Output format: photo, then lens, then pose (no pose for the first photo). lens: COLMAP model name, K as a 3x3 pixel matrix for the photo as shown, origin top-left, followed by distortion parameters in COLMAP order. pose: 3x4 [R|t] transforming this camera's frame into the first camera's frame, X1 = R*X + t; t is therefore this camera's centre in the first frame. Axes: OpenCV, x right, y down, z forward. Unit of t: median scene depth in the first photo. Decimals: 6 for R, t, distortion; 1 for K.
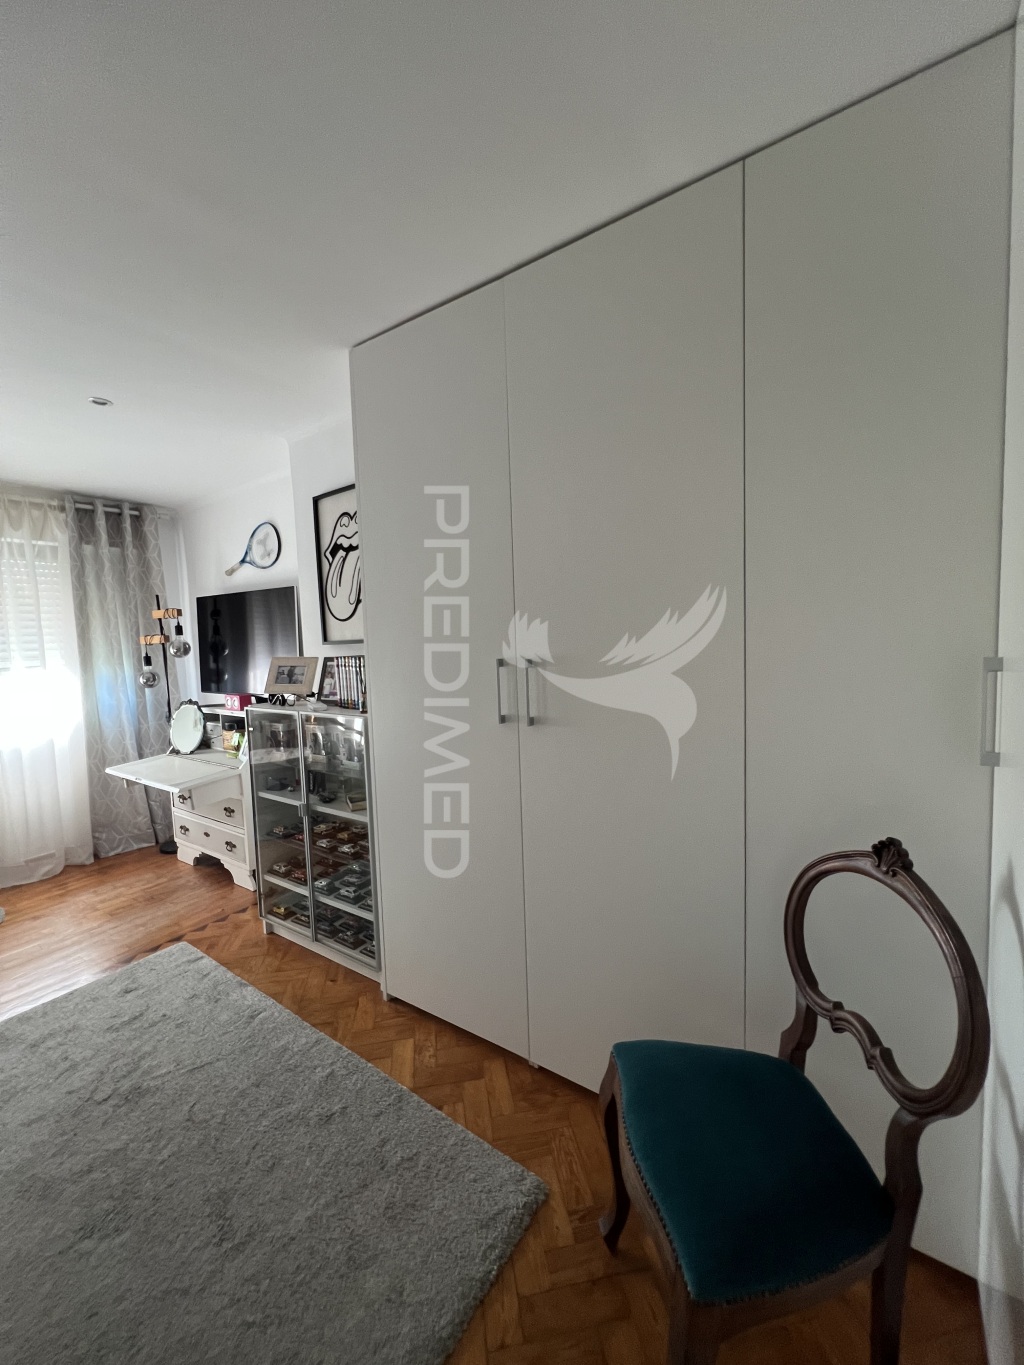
lens RADIAL K [[544.4, 0, 518.3], [0, 544.4, 678.3], [0, 0, 1]] dist [-0.003730, 0.000677]
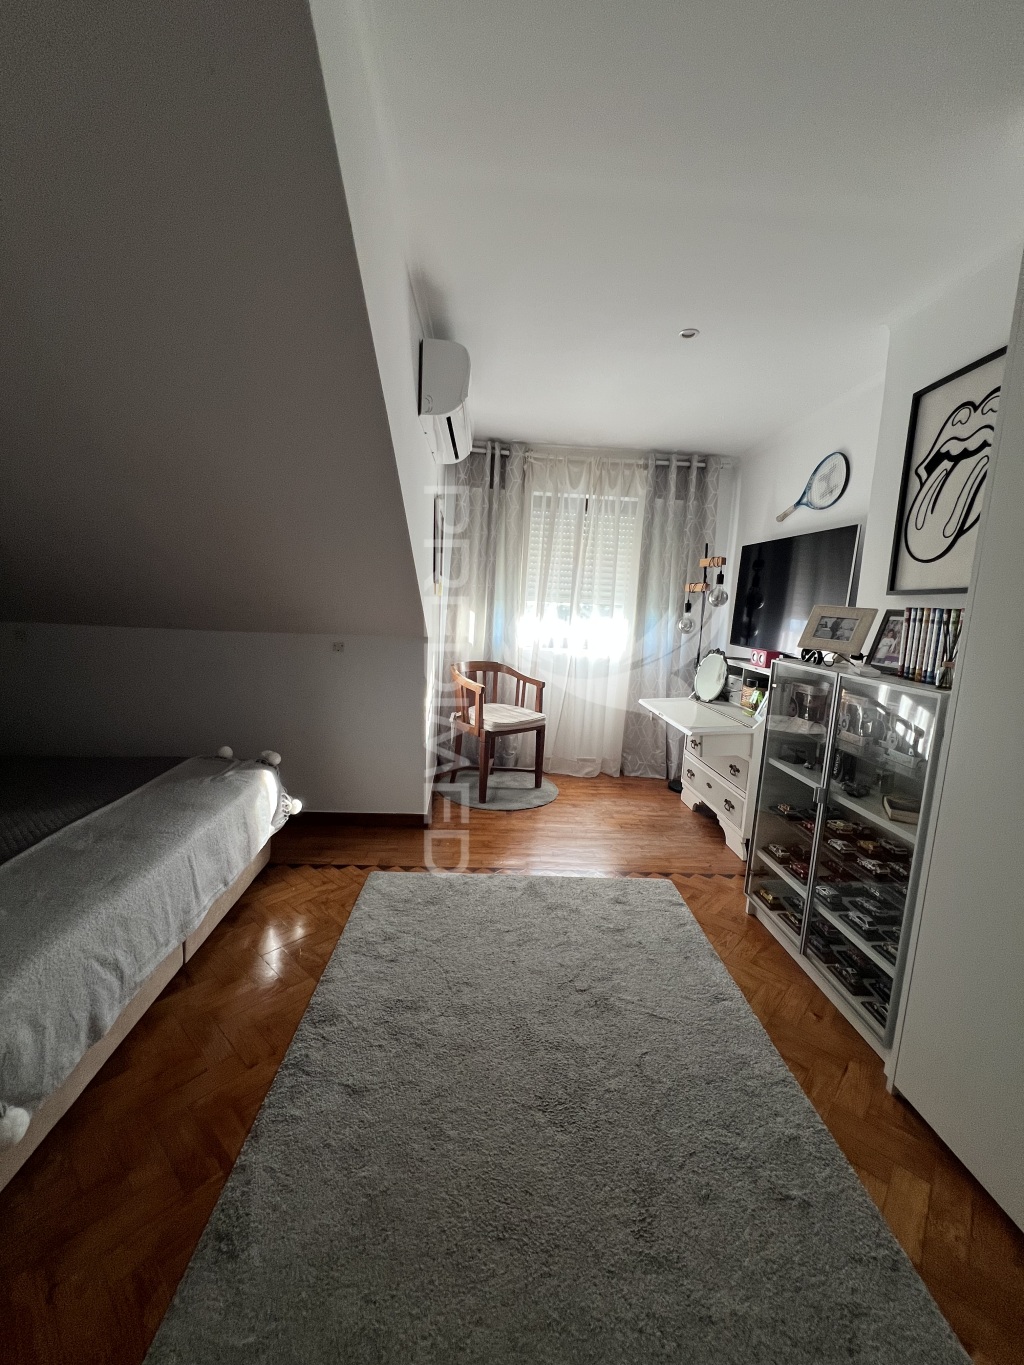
lens RADIAL K [[544.4, 0, 516.9], [0, 544.4, 677.6], [0, 0, 1]] dist [-0.003730, 0.000677]
pose [[0.610604, 0.171780, -0.773081, -0.071401], [-0.132808, 0.984578, 0.113878, 0.036004], [0.780721, 0.033137, 0.624001, 0.132422]]
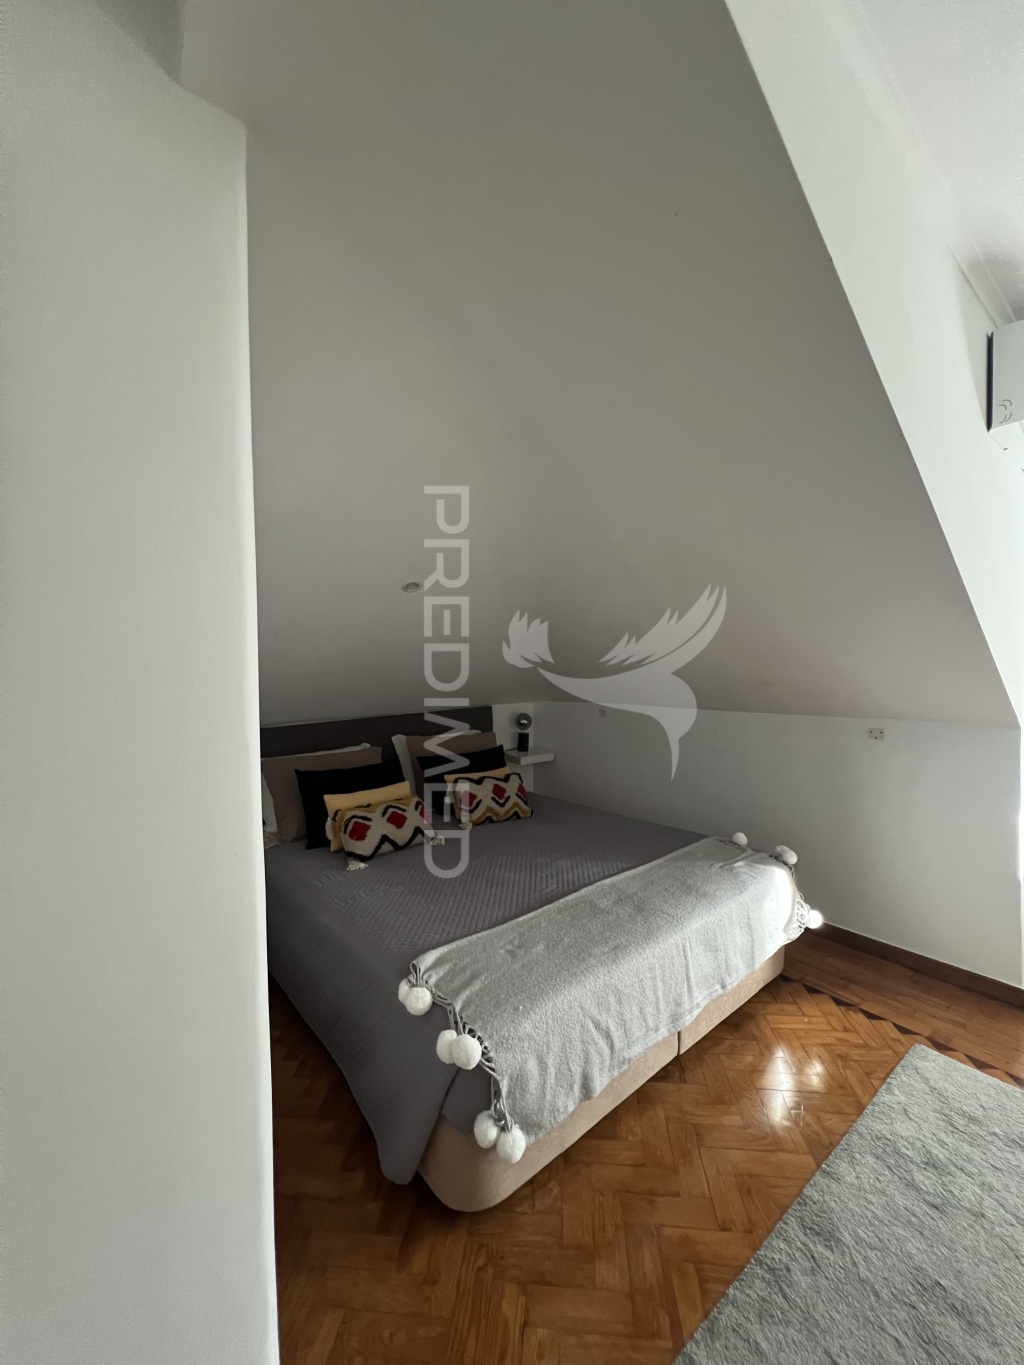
lens RADIAL K [[544.4, 0, 508.0], [0, 544.4, 680.2], [0, 0, 1]] dist [-0.003730, 0.000677]
pose [[-0.282866, 0.065240, -0.956938, -0.122522], [-0.050790, 0.995266, 0.082866, 0.008990], [0.957814, 0.072043, -0.278213, 0.206150]]
